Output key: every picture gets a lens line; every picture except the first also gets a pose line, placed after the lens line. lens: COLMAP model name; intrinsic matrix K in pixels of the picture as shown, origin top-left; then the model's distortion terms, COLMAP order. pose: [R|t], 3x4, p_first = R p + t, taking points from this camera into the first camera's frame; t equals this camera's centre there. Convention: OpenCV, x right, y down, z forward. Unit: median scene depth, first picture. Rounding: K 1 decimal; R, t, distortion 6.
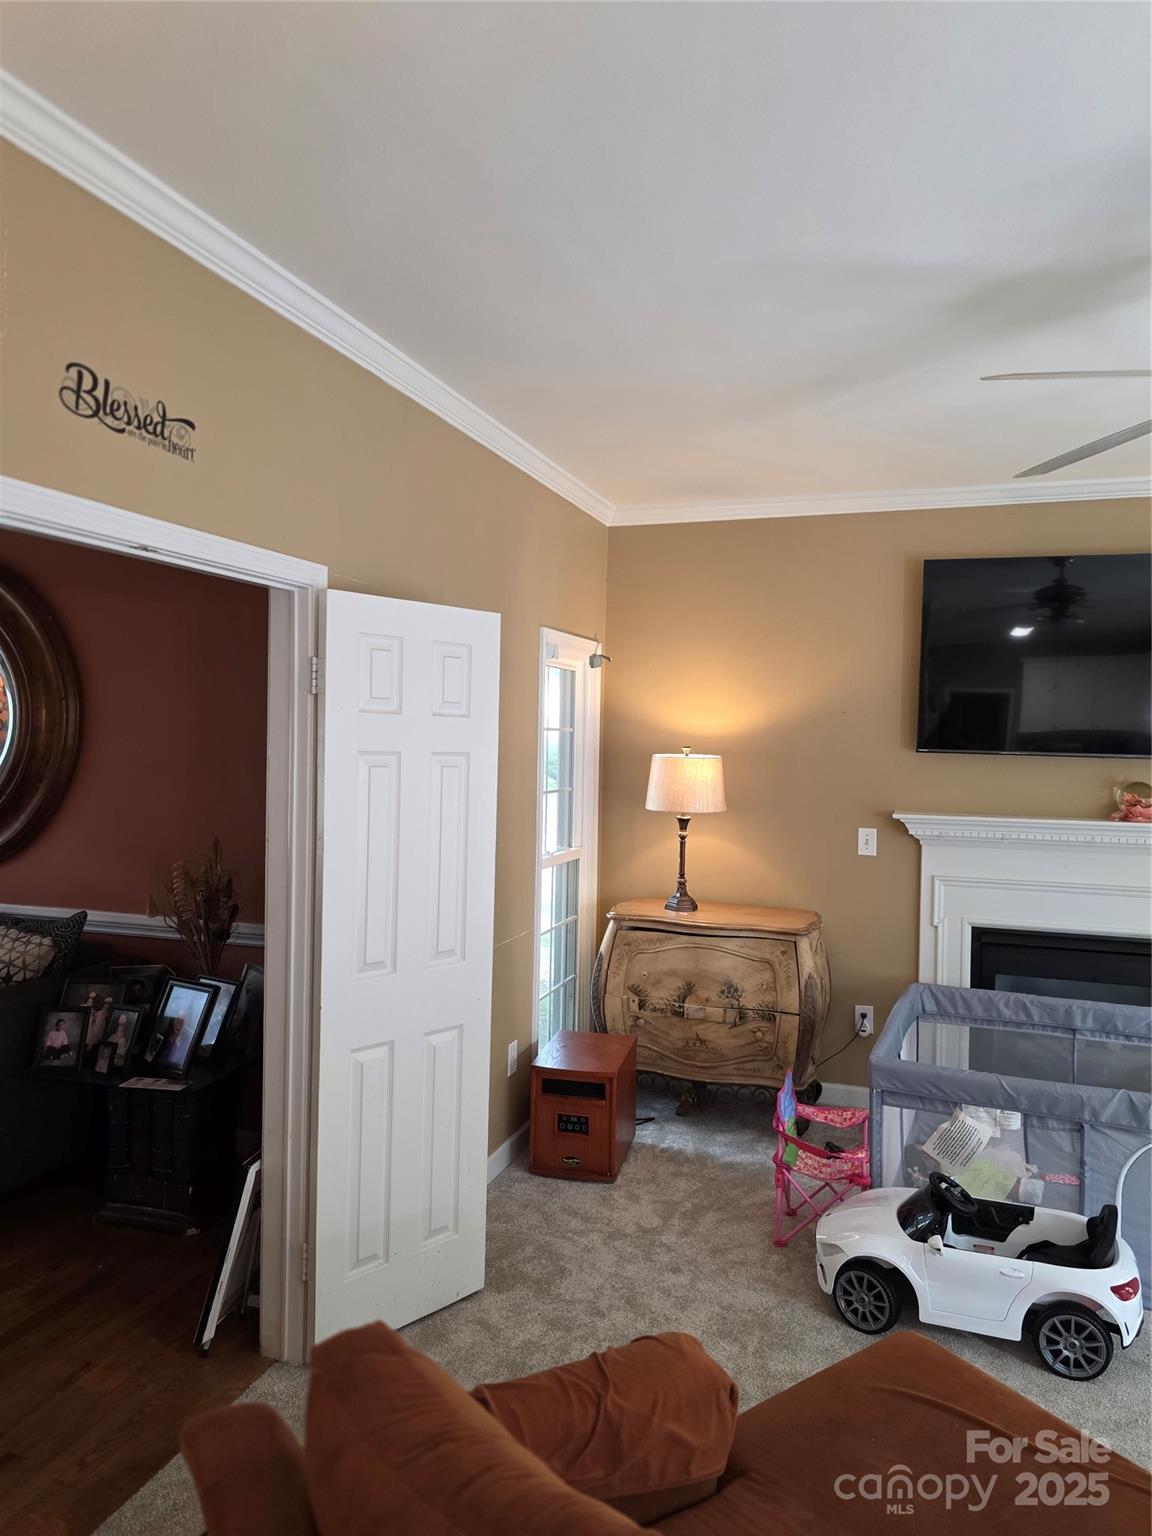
lens RADIAL K [[1113.0, 0, 587.3], [0, 1113.0, 770.2], [0, 0, 1]] dist [0.045977, -0.017858]
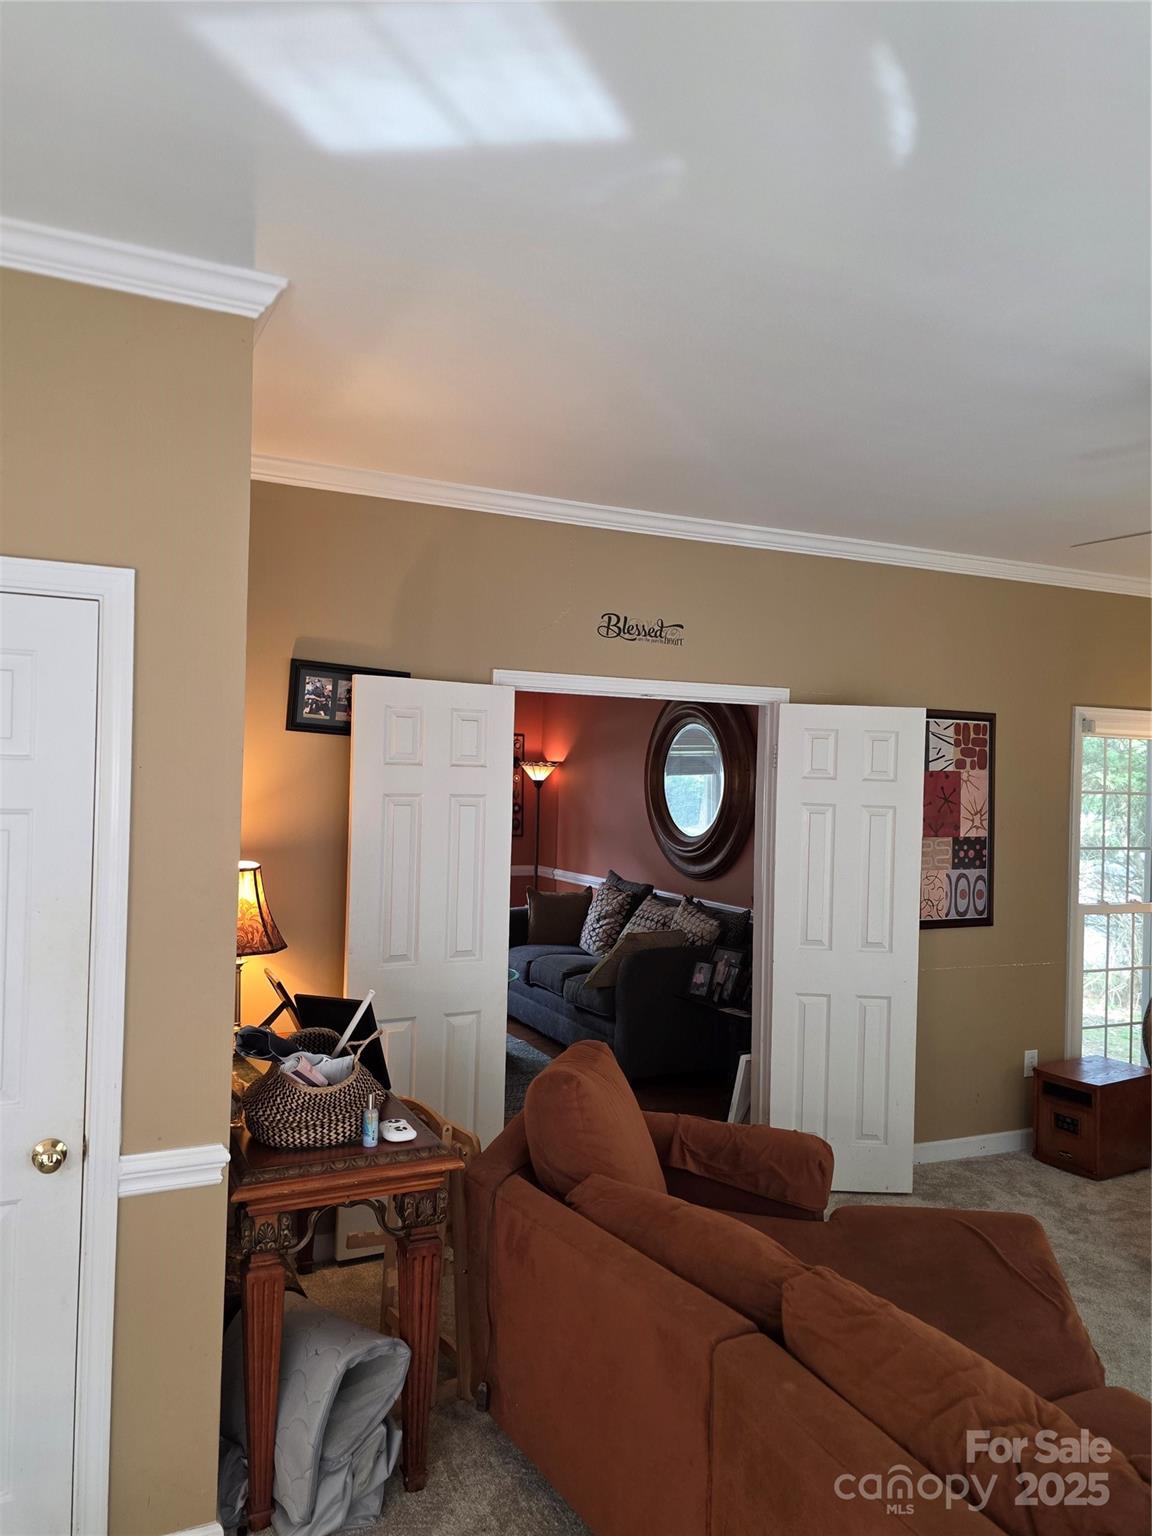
lens RADIAL K [[1113.0, 0, 578.6], [0, 1113.0, 772.1], [0, 0, 1]] dist [0.045977, -0.017858]
pose [[0.692839, -0.004912, -0.721076, 0.636355], [-0.035771, 0.998512, -0.041172, 0.013455], [0.720205, 0.054319, 0.691632, -0.290061]]
